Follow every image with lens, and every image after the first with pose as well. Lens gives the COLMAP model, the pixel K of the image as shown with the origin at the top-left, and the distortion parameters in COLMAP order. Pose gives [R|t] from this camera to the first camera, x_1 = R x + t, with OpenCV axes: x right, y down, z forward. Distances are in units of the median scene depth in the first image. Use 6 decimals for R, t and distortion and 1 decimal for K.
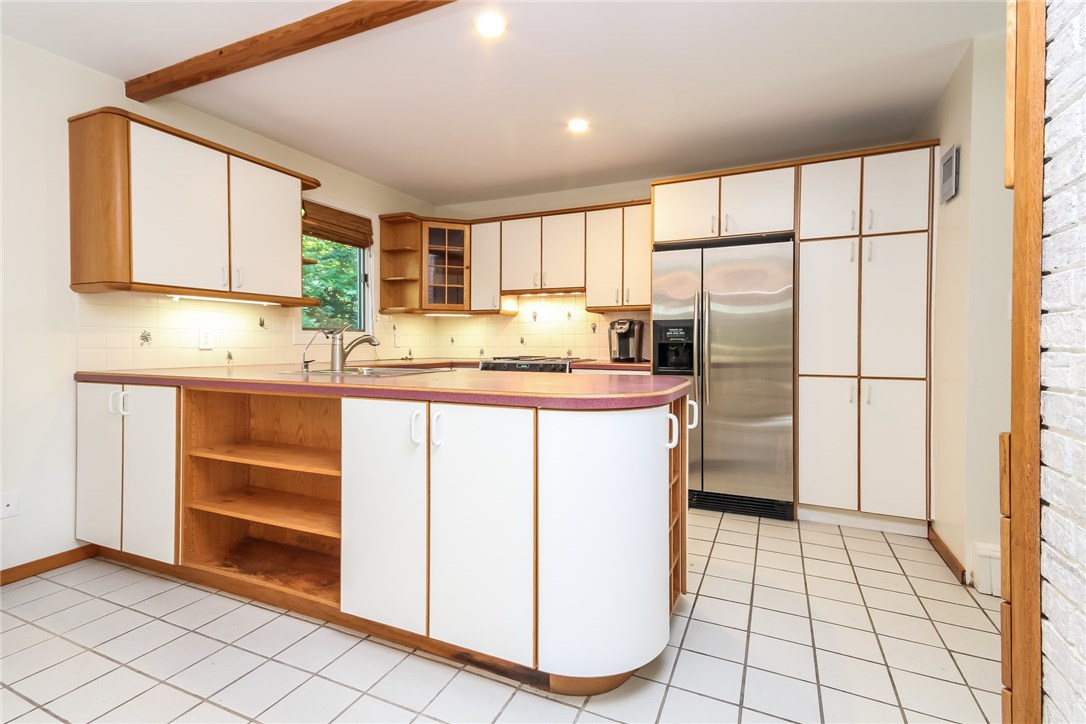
lens RADIAL K [[510.1, 0, 543.9], [0, 510.1, 344.8], [0, 0, 1]] dist [0.038341, -0.000023]
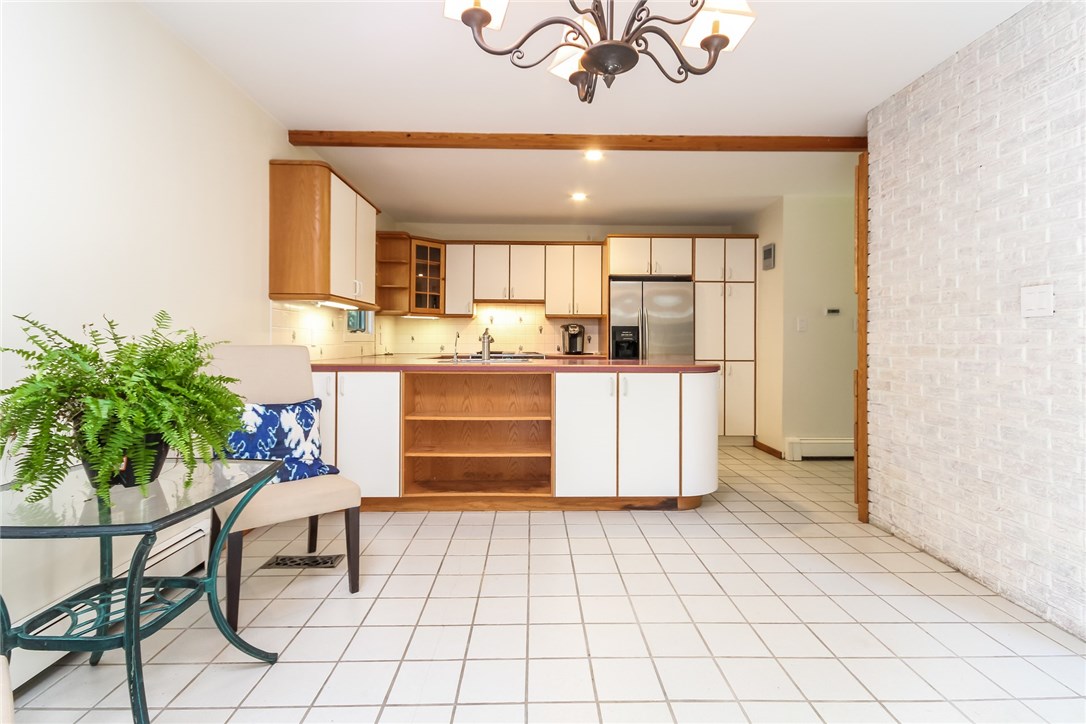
lens RADIAL K [[514.2, 0, 545.3], [0, 514.2, 336.8], [0, 0, 1]] dist [0.016837, -0.000099]
pose [[0.898188, 0.004898, 0.439585, -0.537652], [-0.000343, 0.999945, -0.010440, -0.000129], [-0.439612, 0.009226, 0.898140, -0.241898]]
